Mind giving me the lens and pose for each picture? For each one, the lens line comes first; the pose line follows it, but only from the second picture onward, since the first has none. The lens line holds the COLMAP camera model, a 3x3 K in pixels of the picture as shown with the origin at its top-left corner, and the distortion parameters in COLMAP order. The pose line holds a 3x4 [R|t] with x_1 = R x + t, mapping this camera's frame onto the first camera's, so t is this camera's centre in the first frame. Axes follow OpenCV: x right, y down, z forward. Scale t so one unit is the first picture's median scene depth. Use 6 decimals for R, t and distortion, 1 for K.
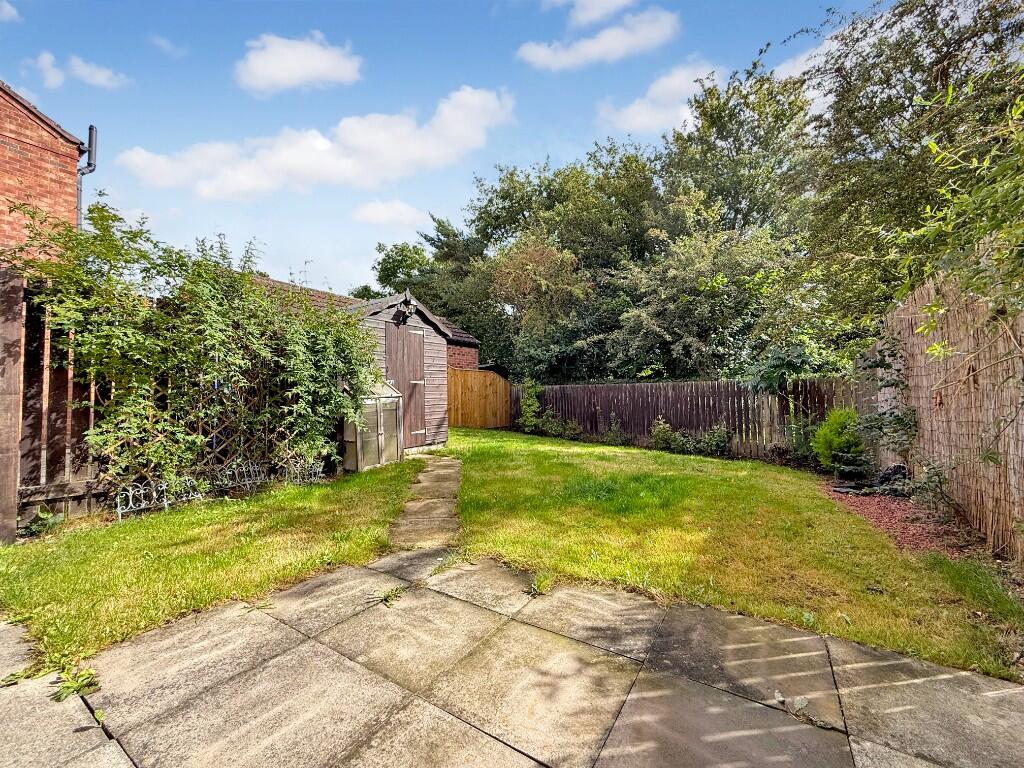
lens RADIAL K [[413.5, 0, 512.4], [0, 413.5, 385.6], [0, 0, 1]] dist [0.000170, -0.000061]
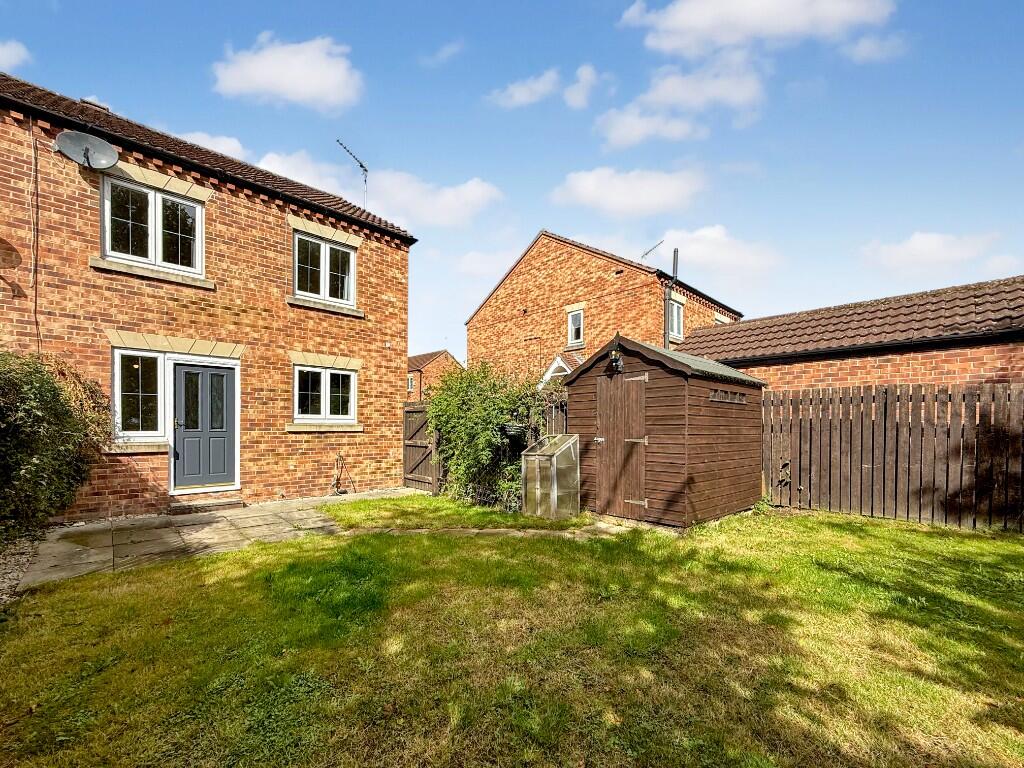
lens RADIAL K [[413.5, 0, 512.7], [0, 413.5, 384.4], [0, 0, 1]] dist [0.000170, -0.000061]
pose [[-0.259800, 0.008347, -0.965626, 1.859140], [0.020255, 0.999790, 0.003193, -0.386202], [0.965450, -0.018730, -0.259915, 2.931130]]
